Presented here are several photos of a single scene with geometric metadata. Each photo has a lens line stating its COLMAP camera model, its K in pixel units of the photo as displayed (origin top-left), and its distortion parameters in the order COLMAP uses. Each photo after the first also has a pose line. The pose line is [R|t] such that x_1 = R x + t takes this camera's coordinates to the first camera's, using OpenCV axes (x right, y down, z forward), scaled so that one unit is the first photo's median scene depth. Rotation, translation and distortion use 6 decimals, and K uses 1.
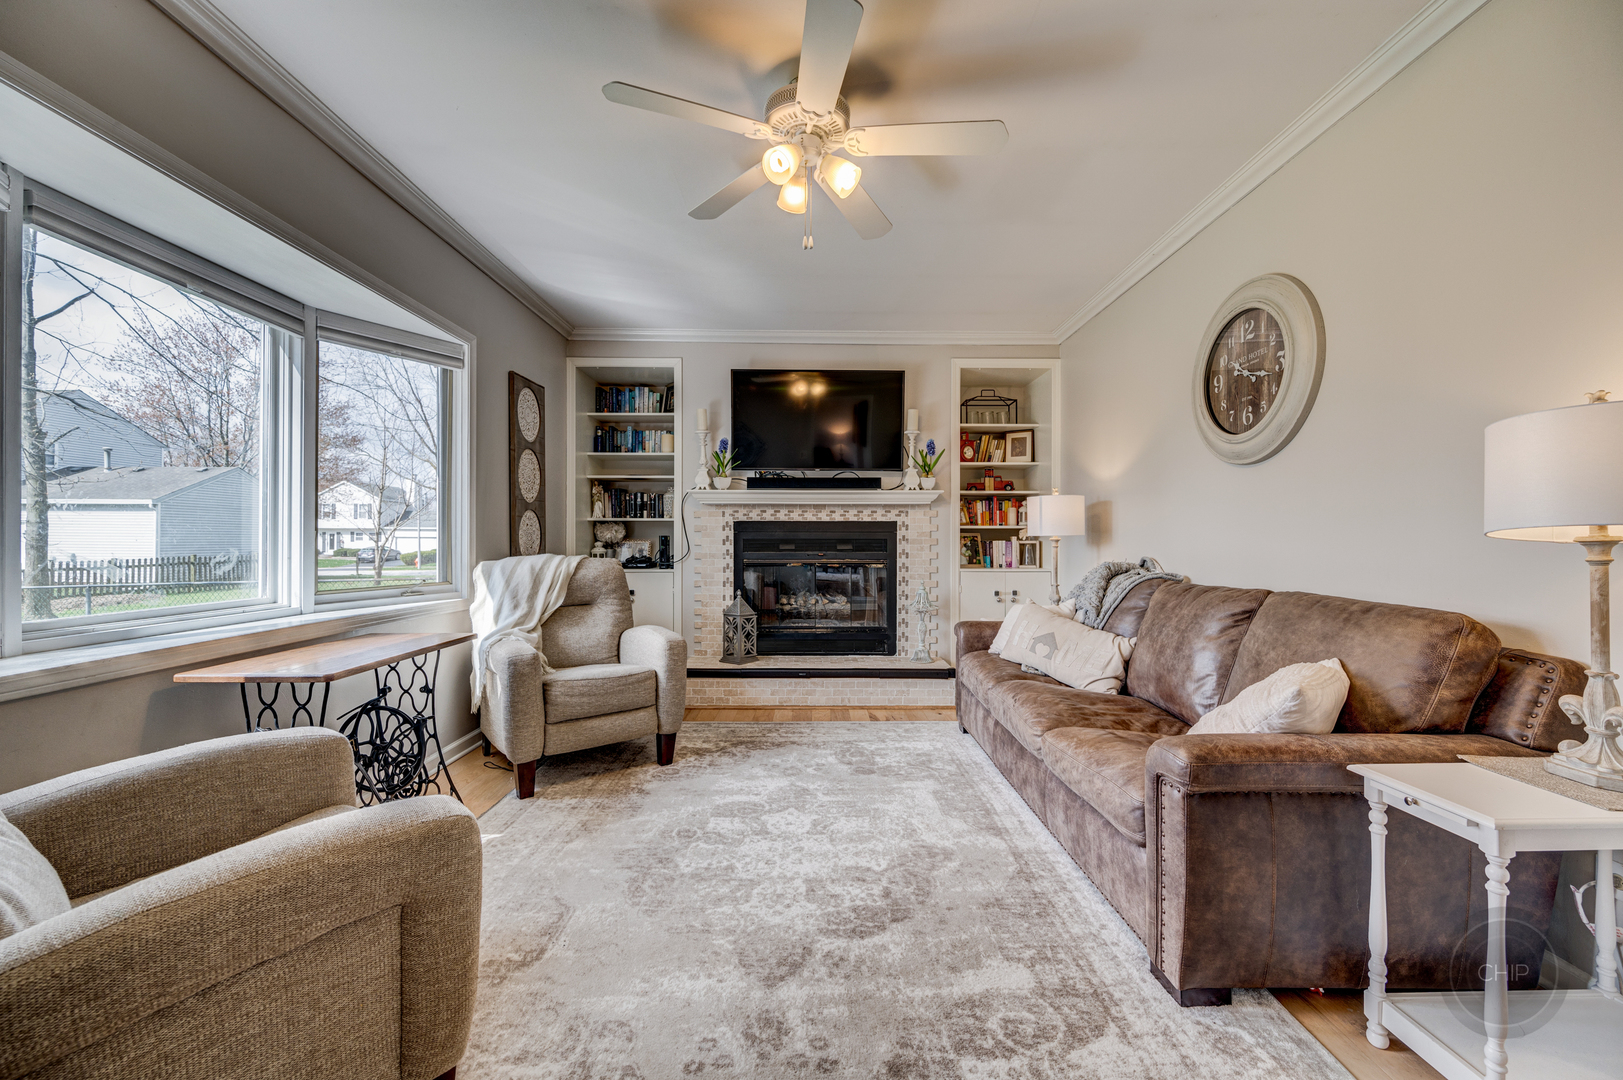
lens RADIAL K [[639.6, 0, 813.4], [0, 639.6, 539.0], [0, 0, 1]] dist [-0.000941, 0.000804]
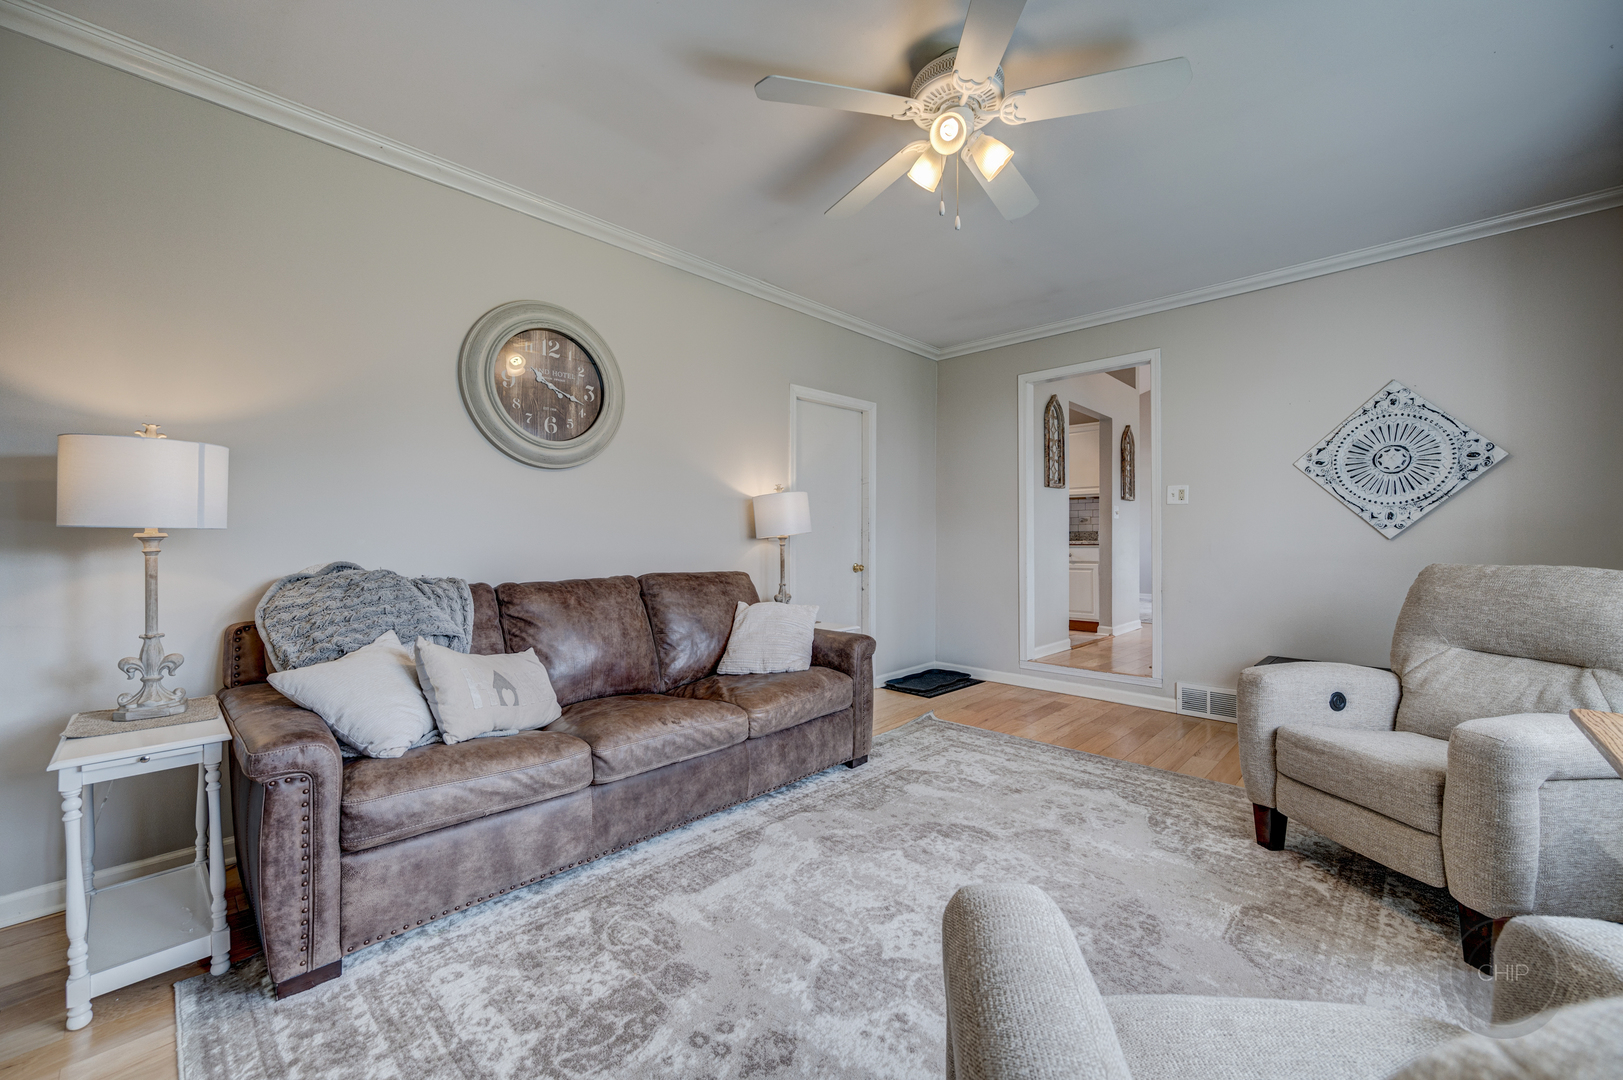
lens RADIAL K [[639.6, 0, 813.3], [0, 639.6, 539.2], [0, 0, 1]] dist [-0.000941, 0.000804]
pose [[-0.720752, -0.003457, 0.693185, -0.399455], [-0.001563, 0.999993, 0.003363, 0.000151], [-0.693192, 0.001341, -0.720752, 1.418063]]
